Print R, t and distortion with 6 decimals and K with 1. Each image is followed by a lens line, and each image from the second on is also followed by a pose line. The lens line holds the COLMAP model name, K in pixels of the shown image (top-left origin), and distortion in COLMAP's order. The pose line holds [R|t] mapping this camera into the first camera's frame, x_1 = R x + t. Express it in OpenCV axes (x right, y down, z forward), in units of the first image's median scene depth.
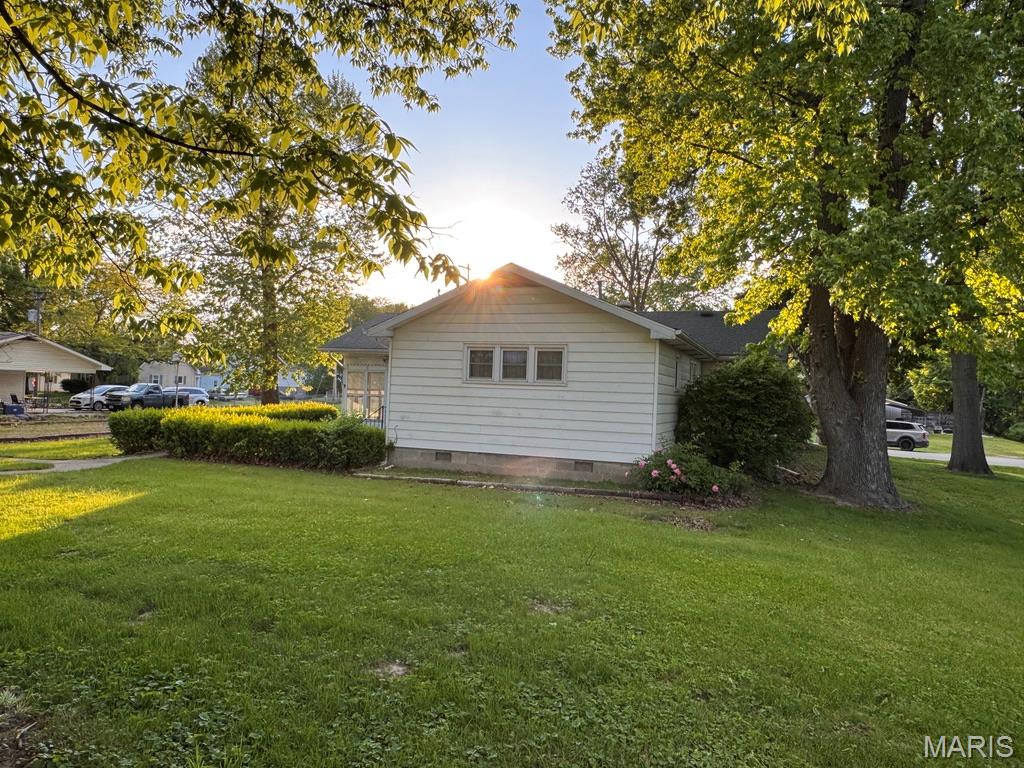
lens RADIAL K [[717.1, 0, 512.0], [0, 717.1, 384.0], [0, 0, 1]] dist [-0.000310, 0.000027]
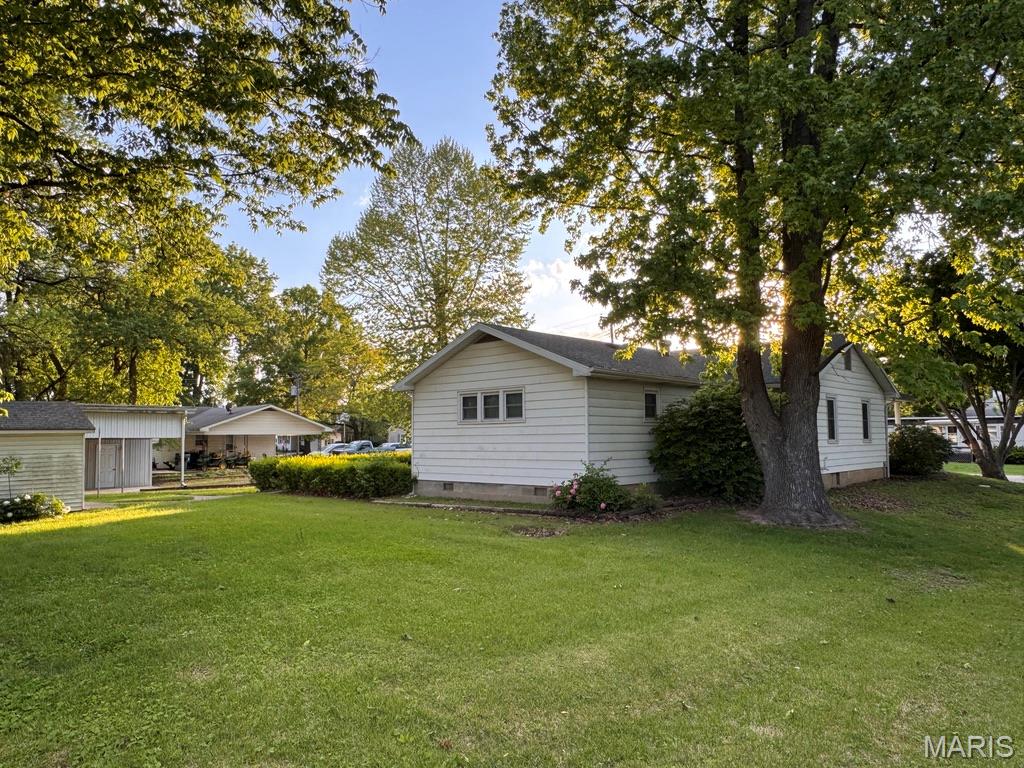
lens RADIAL K [[717.1, 0, 512.0], [0, 717.1, 384.0], [0, 0, 1]] dist [-0.000310, 0.000027]
pose [[0.929097, -0.071920, -0.362775, 0.463168], [0.046003, 0.995765, -0.079592, 0.031536], [0.366963, 0.057259, 0.928472, -0.086592]]
